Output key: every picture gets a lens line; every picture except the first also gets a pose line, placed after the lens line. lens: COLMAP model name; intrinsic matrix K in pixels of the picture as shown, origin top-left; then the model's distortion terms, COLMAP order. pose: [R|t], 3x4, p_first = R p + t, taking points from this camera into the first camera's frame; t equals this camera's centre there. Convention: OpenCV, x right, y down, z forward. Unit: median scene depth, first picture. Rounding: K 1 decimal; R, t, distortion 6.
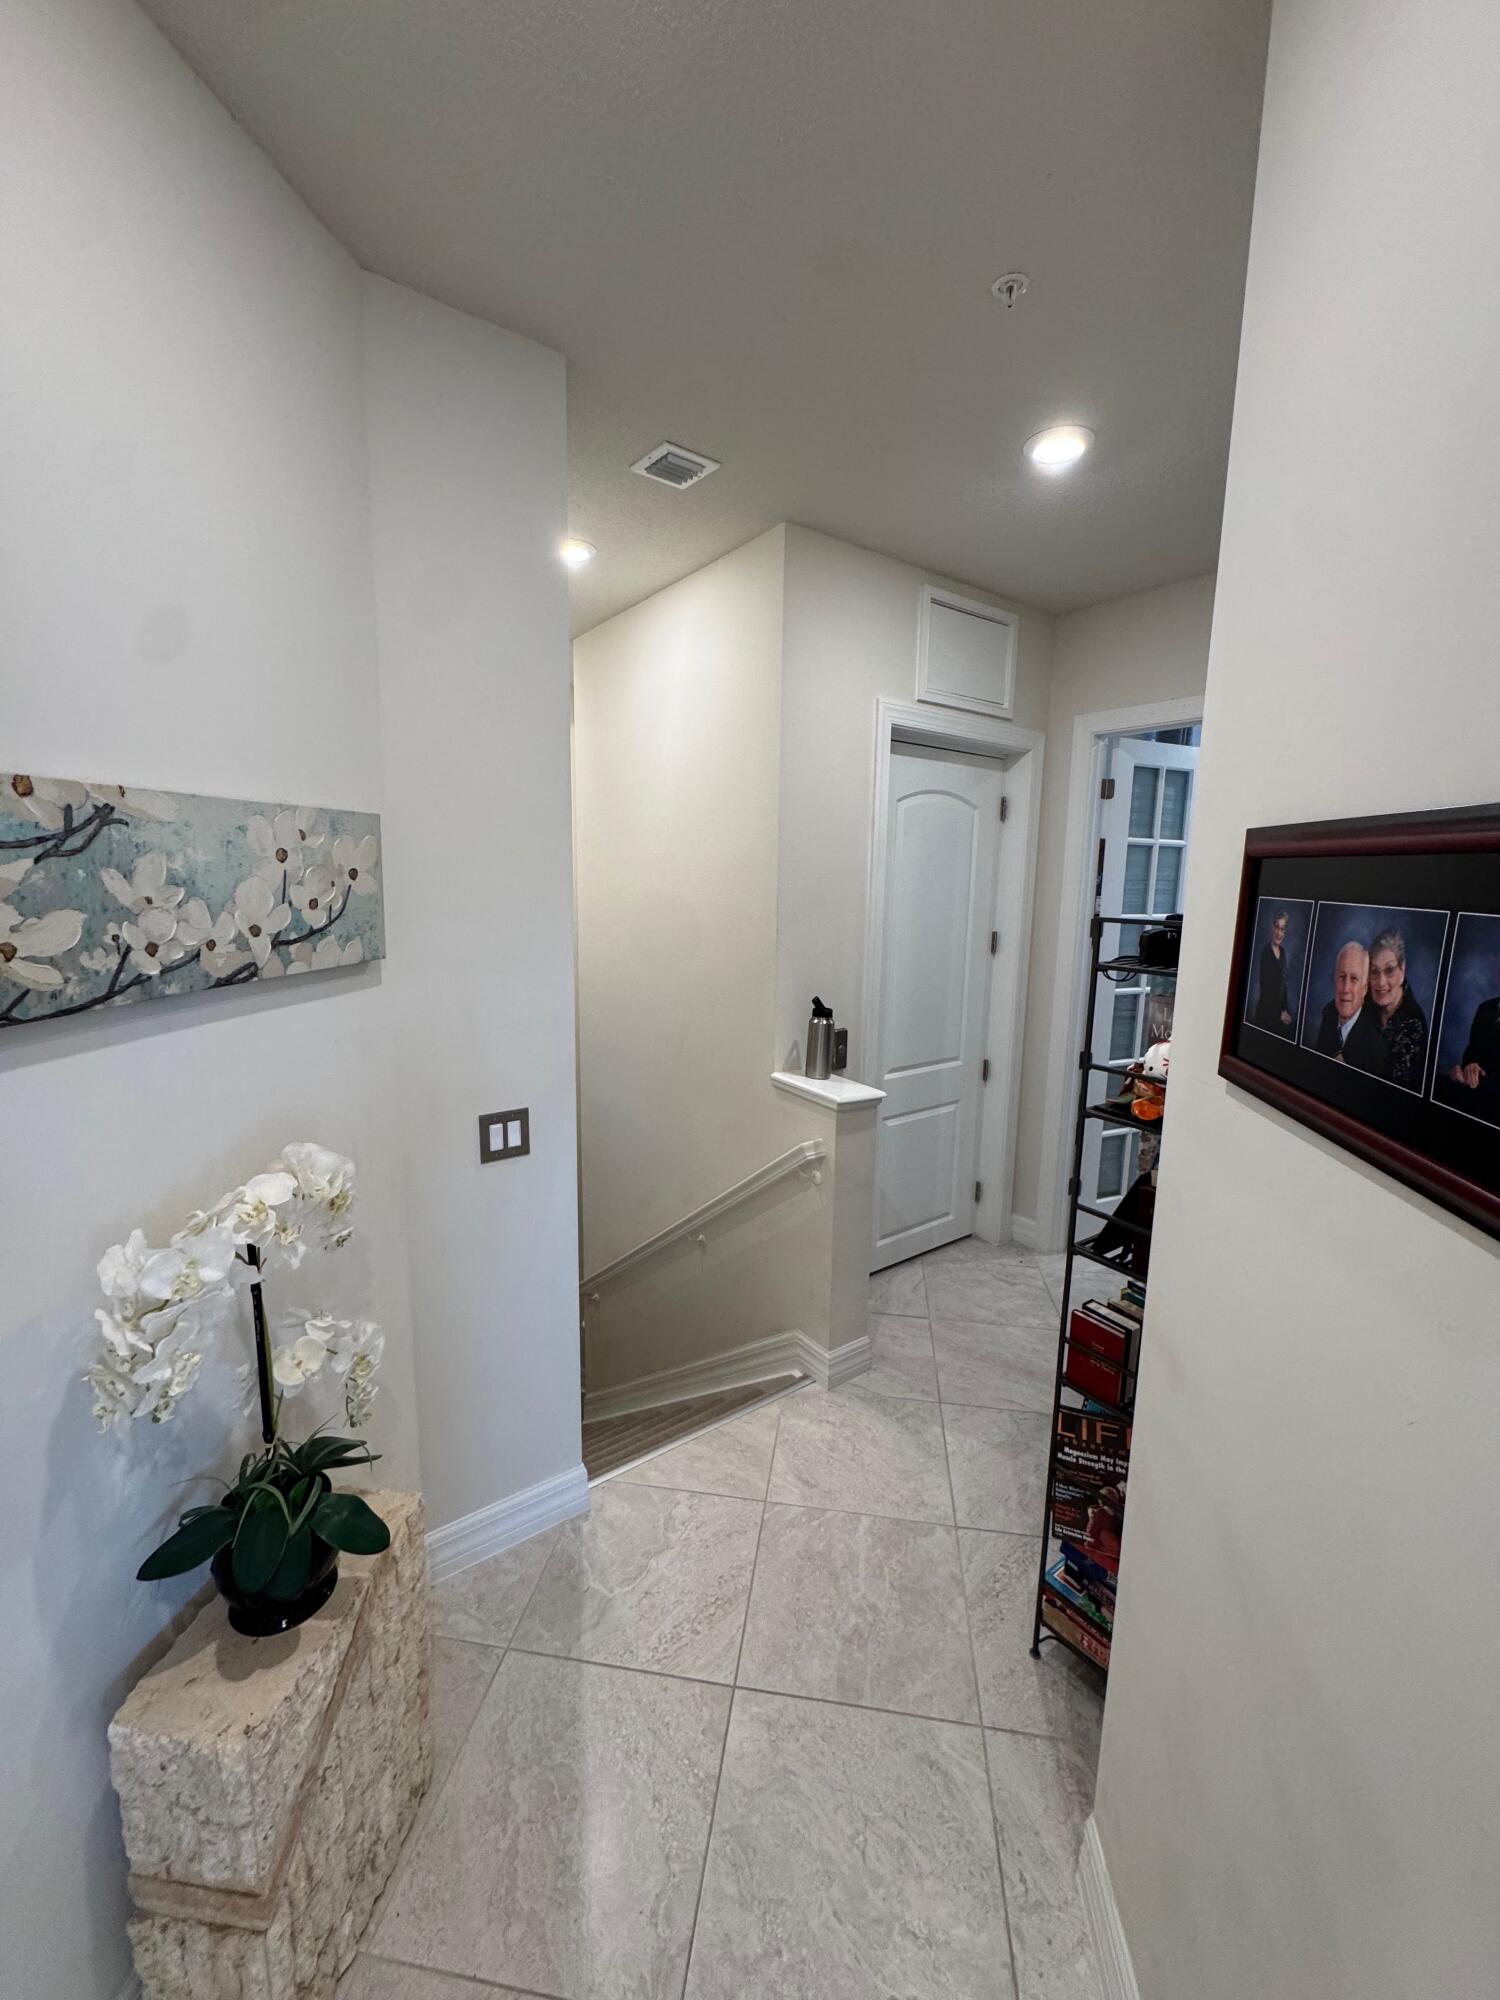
lens RADIAL K [[796.4, 0, 750.9], [0, 796.4, 998.7], [0, 0, 1]] dist [-0.002558, 0.000088]
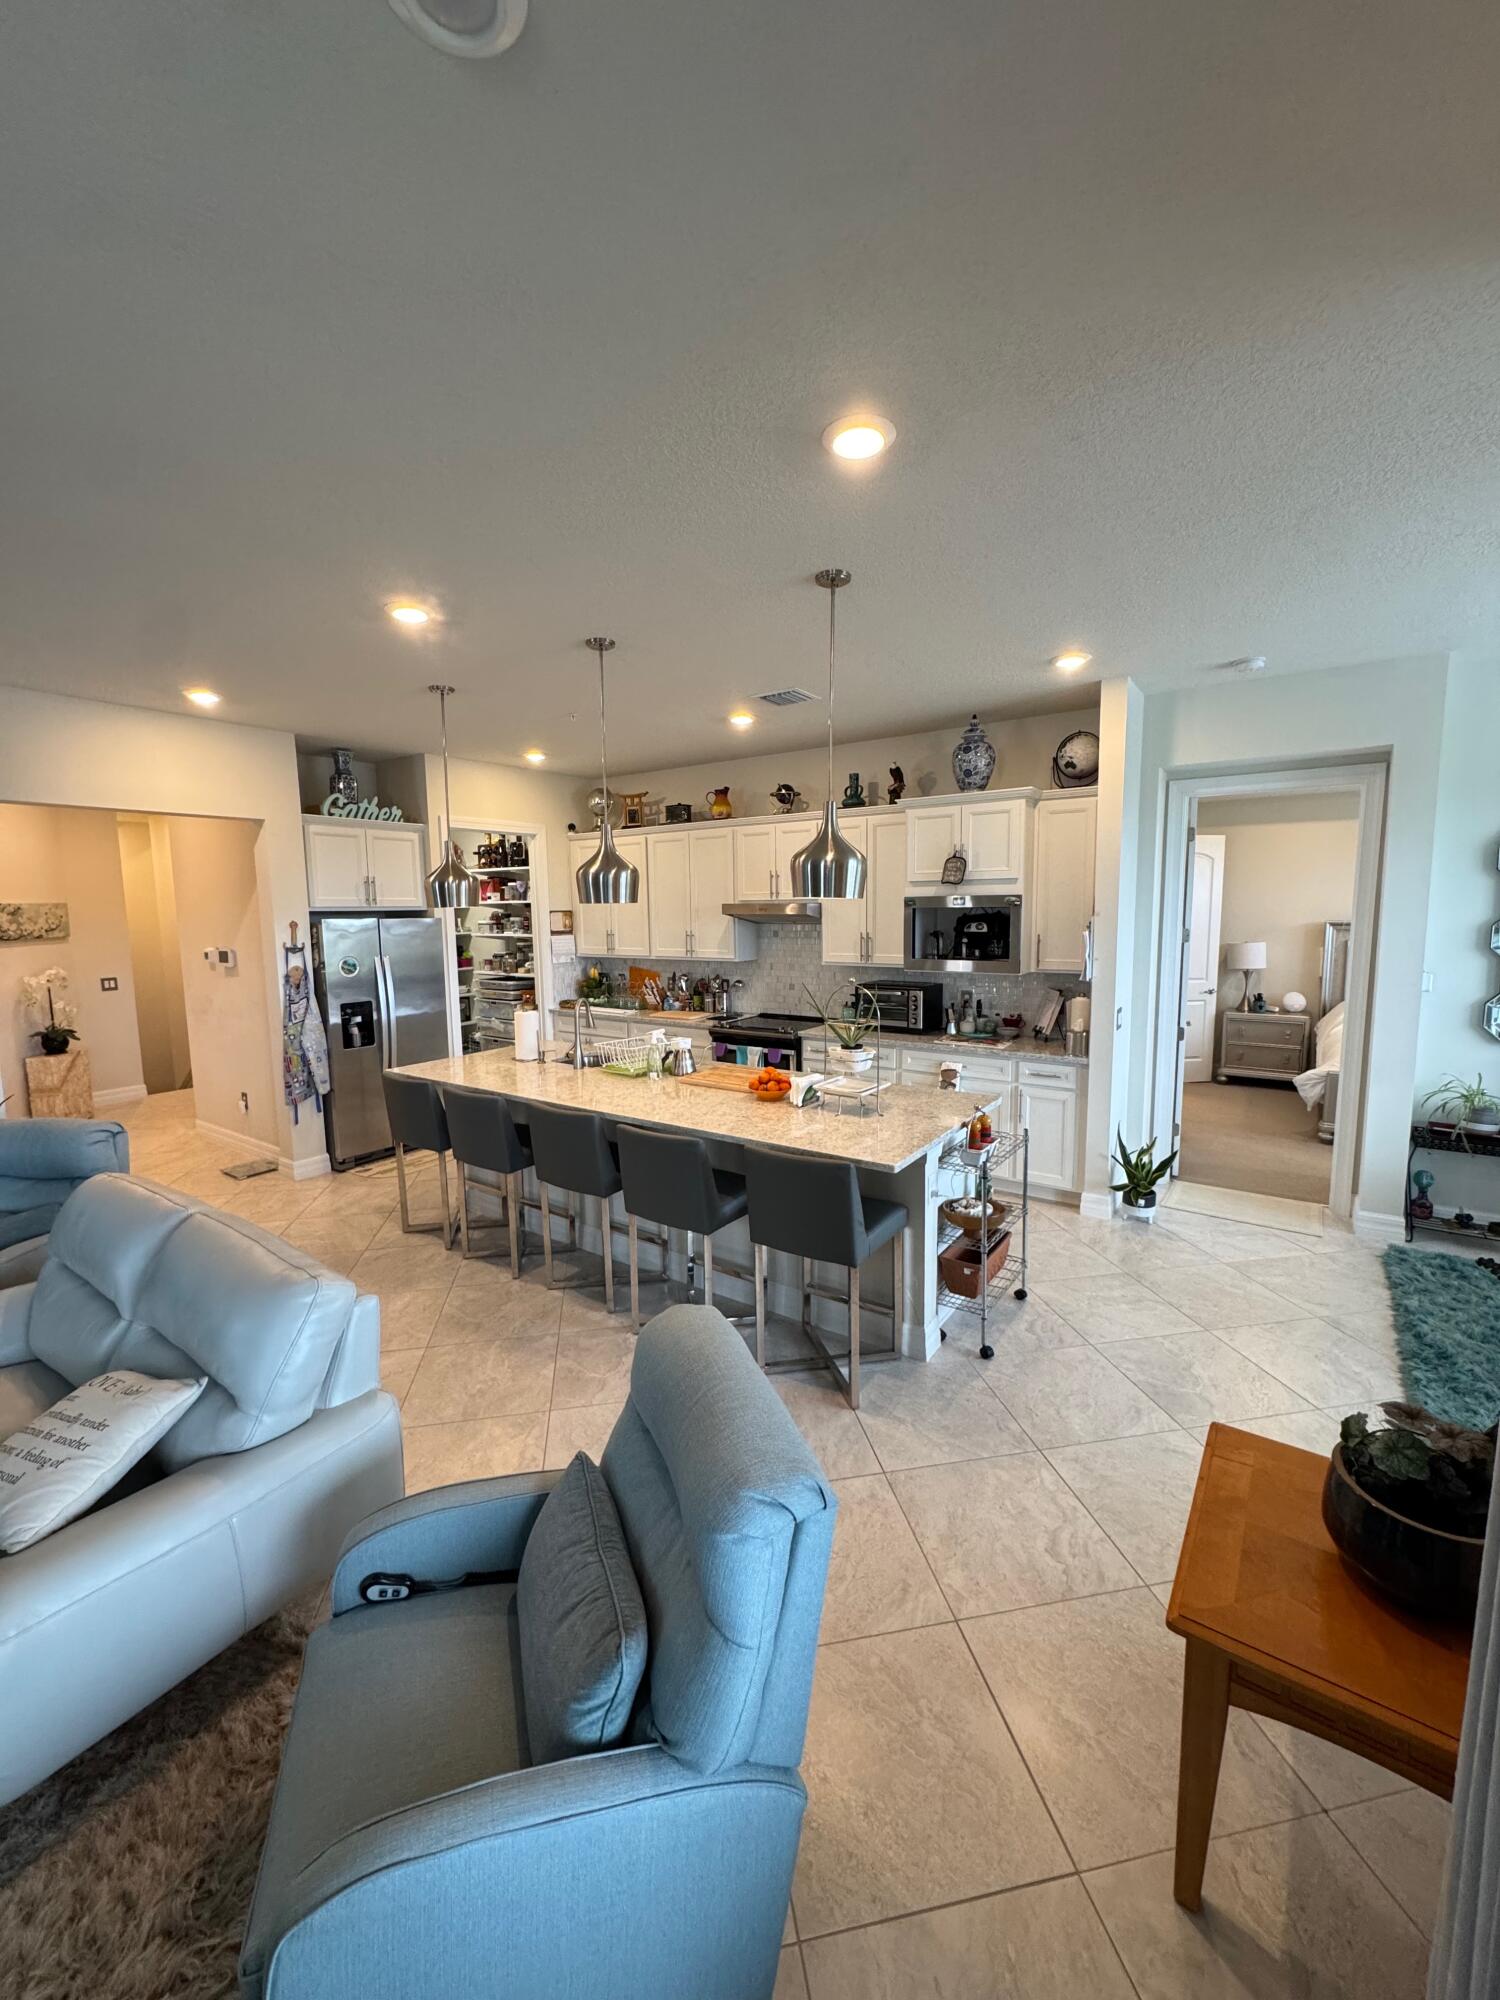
lens RADIAL K [[796.4, 0, 750.9], [0, 796.4, 998.7], [0, 0, 1]] dist [-0.002558, 0.000088]
pose [[0.947049, -0.066329, 0.314164, 2.059010], [0.076799, 0.996824, -0.021054, 0.821731], [-0.311769, 0.044067, 0.949135, -5.248663]]
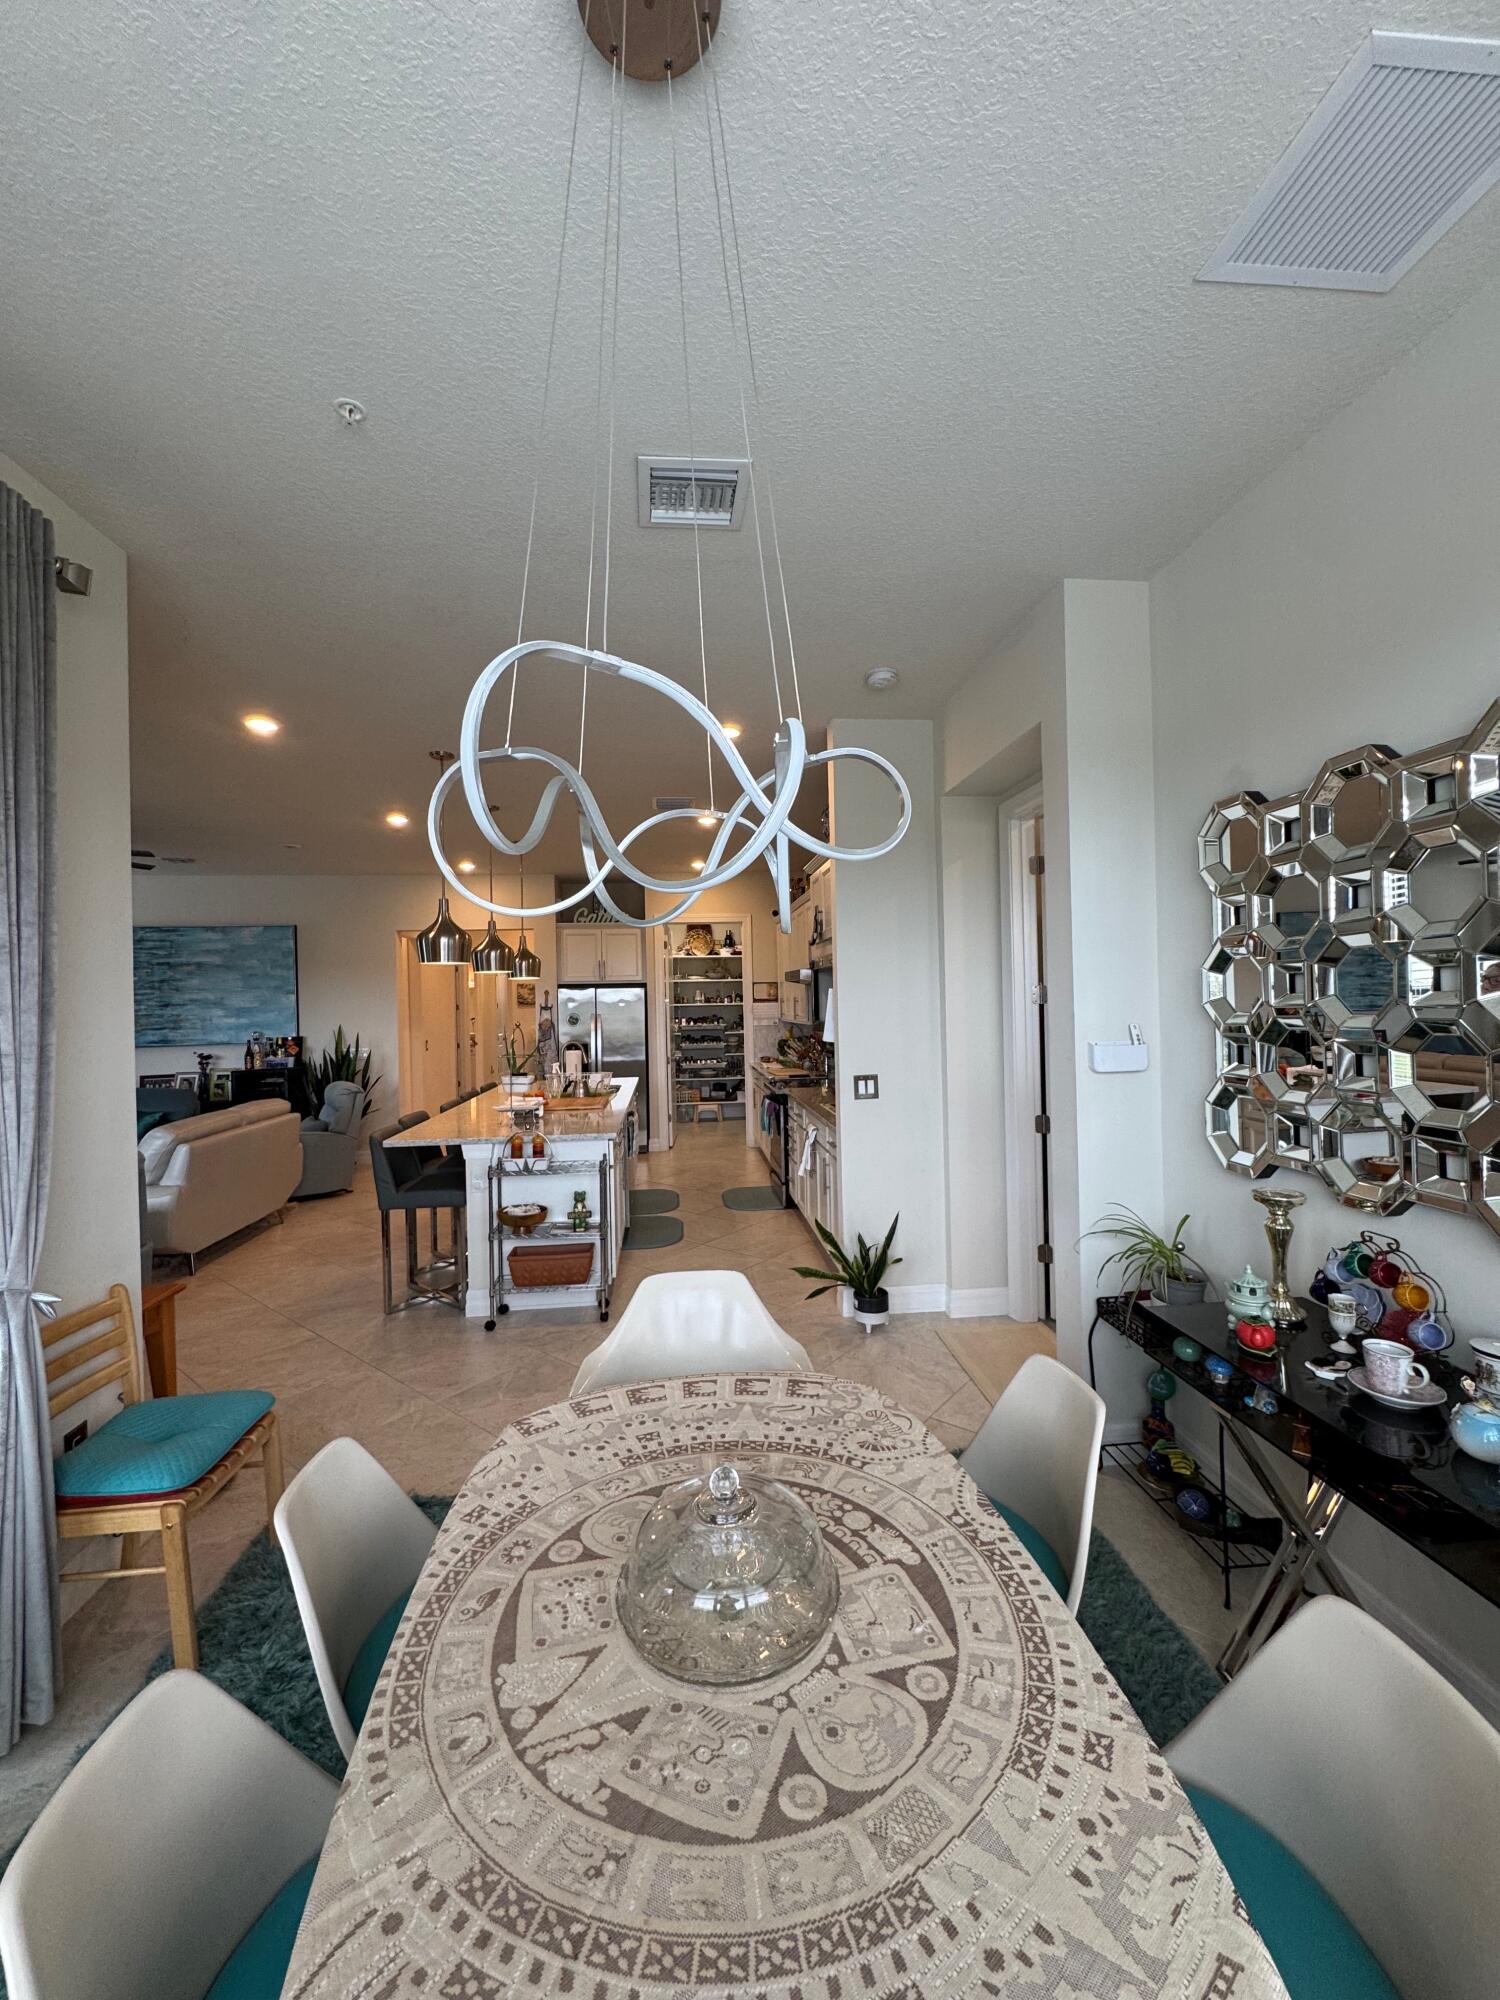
lens RADIAL K [[796.4, 0, 750.9], [0, 796.4, 998.7], [0, 0, 1]] dist [-0.002558, 0.000088]
pose [[0.861118, -0.036210, -0.507114, 5.729520], [-0.040584, 0.989382, -0.139560, 1.058871], [0.506782, 0.140758, 0.850505, -5.335345]]
